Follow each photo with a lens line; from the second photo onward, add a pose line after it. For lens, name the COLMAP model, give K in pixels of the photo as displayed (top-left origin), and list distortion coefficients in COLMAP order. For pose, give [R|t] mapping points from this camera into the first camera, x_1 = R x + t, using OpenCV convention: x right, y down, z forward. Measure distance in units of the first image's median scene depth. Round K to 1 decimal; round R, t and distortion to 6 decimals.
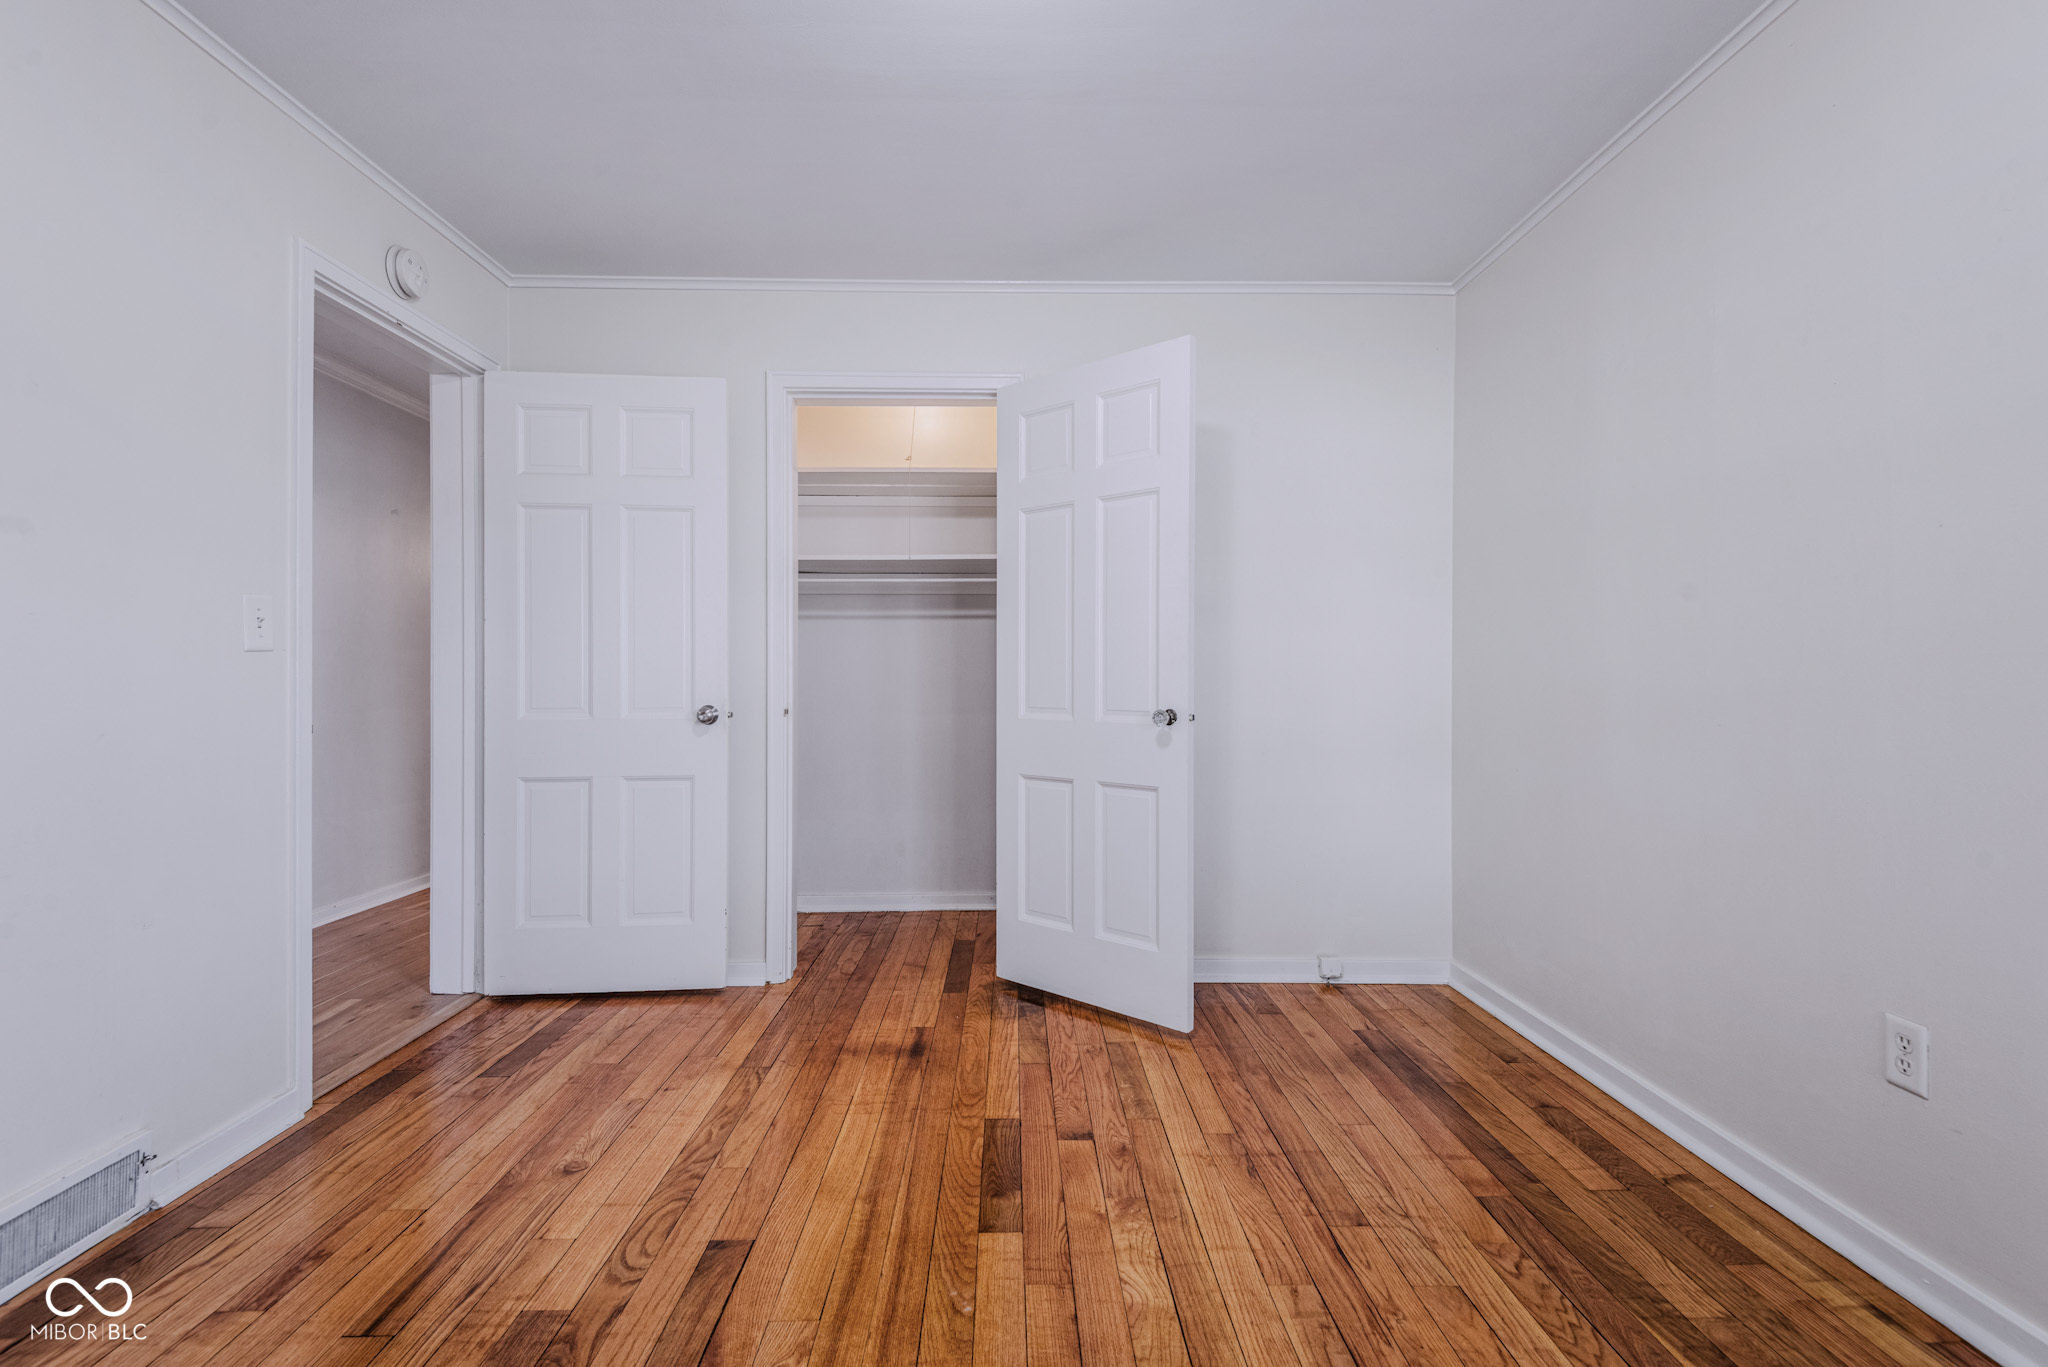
lens RADIAL K [[924.5, 0, 1024.0], [0, 924.5, 683.5], [0, 0, 1]] dist [0.000728, -0.000322]
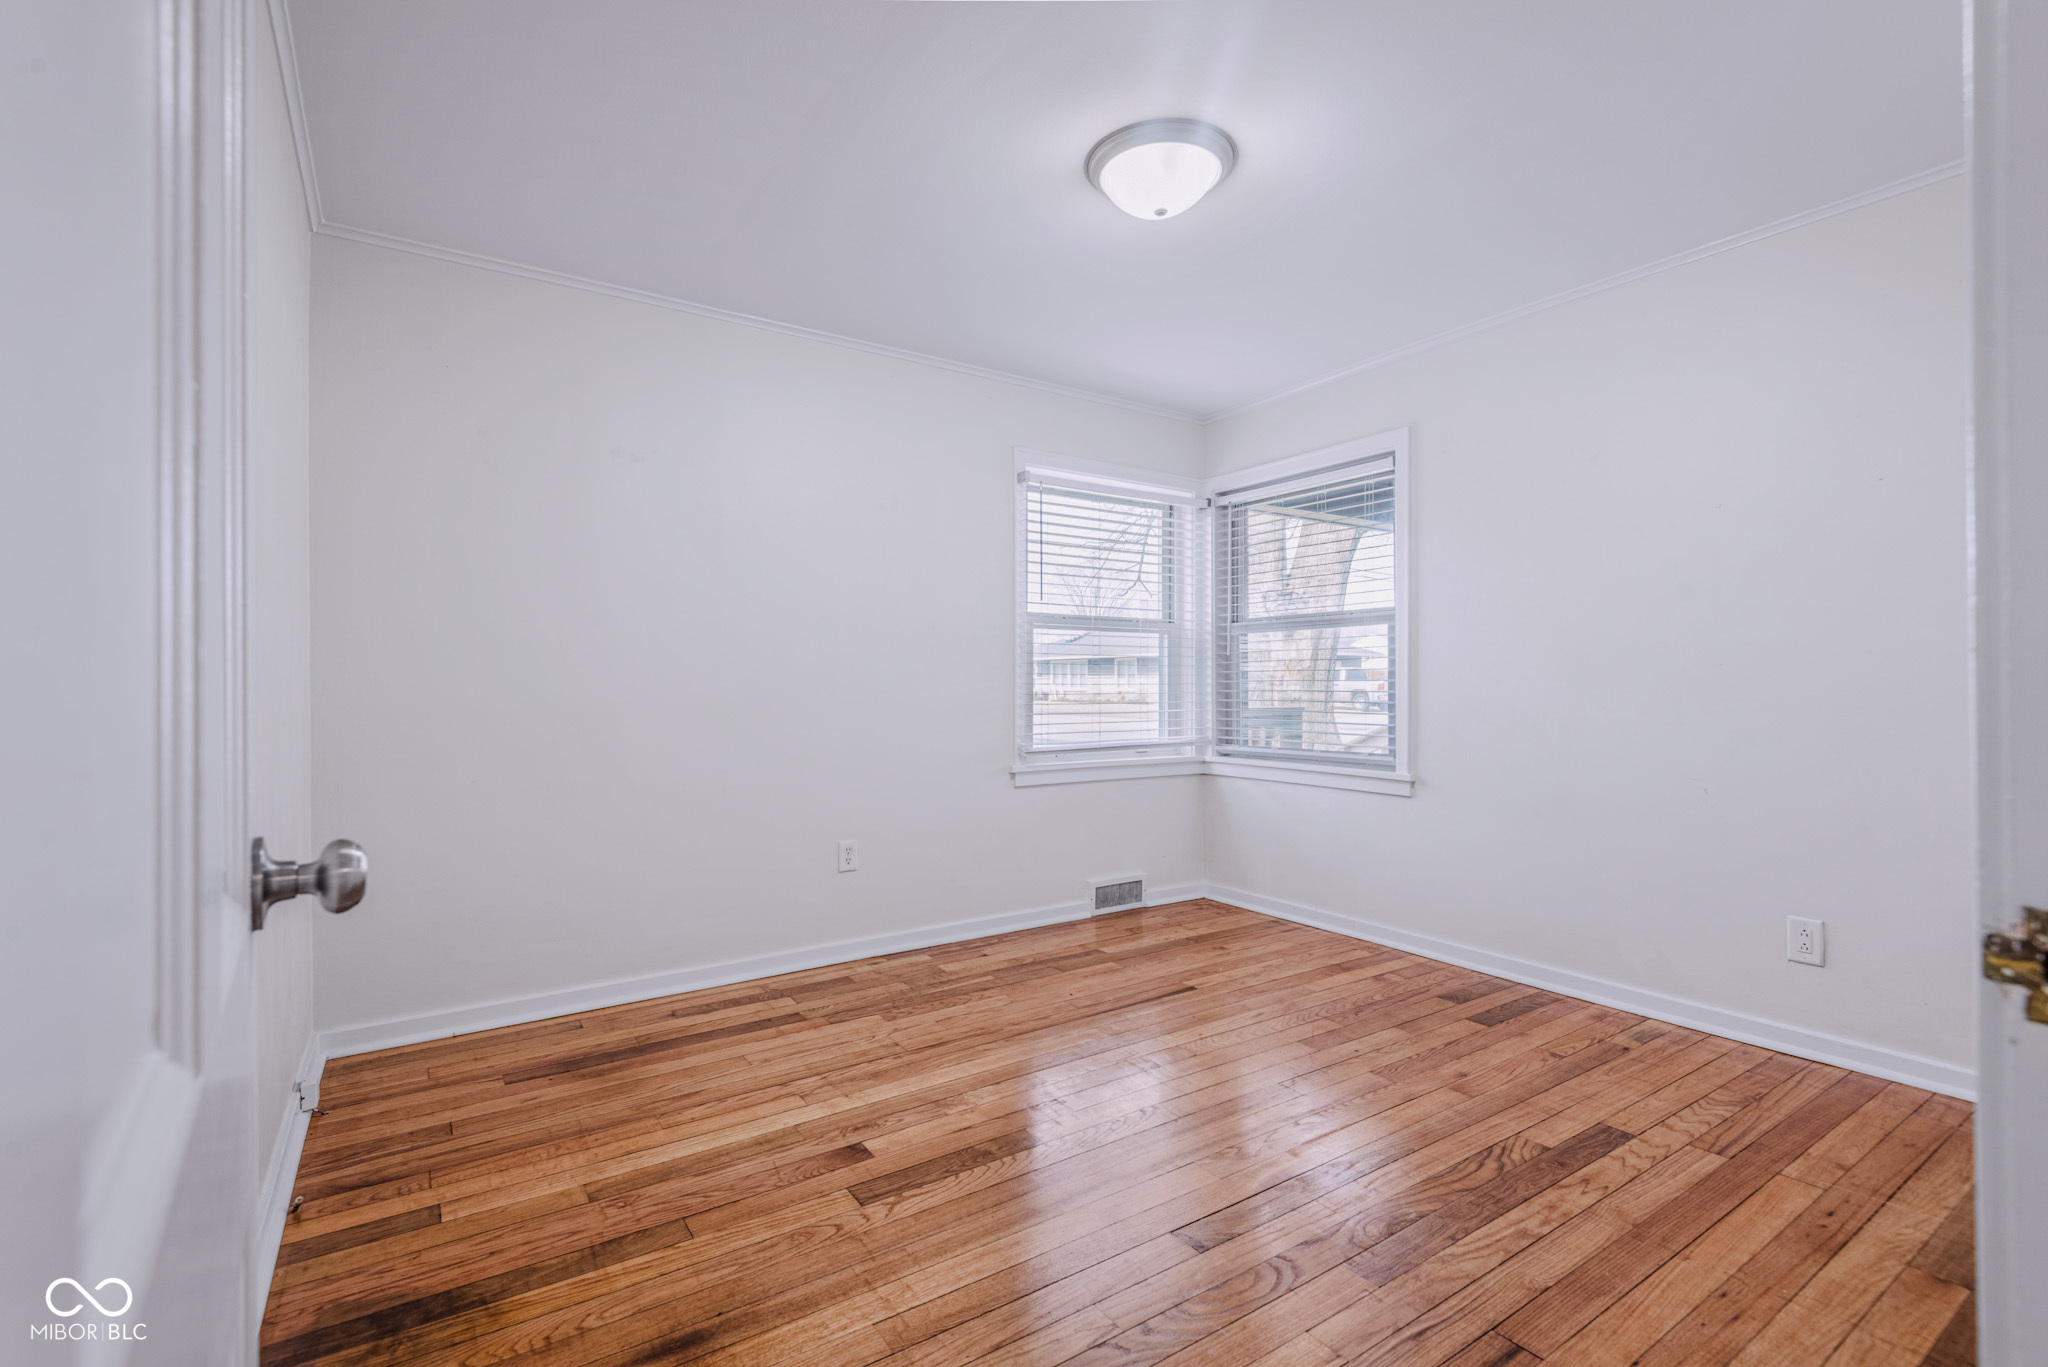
lens RADIAL K [[924.5, 0, 1024.0], [0, 924.5, 683.5], [0, 0, 1]] dist [0.000728, -0.000322]
pose [[-0.542058, 0.000286, 0.840341, -0.868178], [0.007246, 0.999964, 0.004333, -0.020063], [-0.840310, 0.008438, -0.542041, 1.367023]]
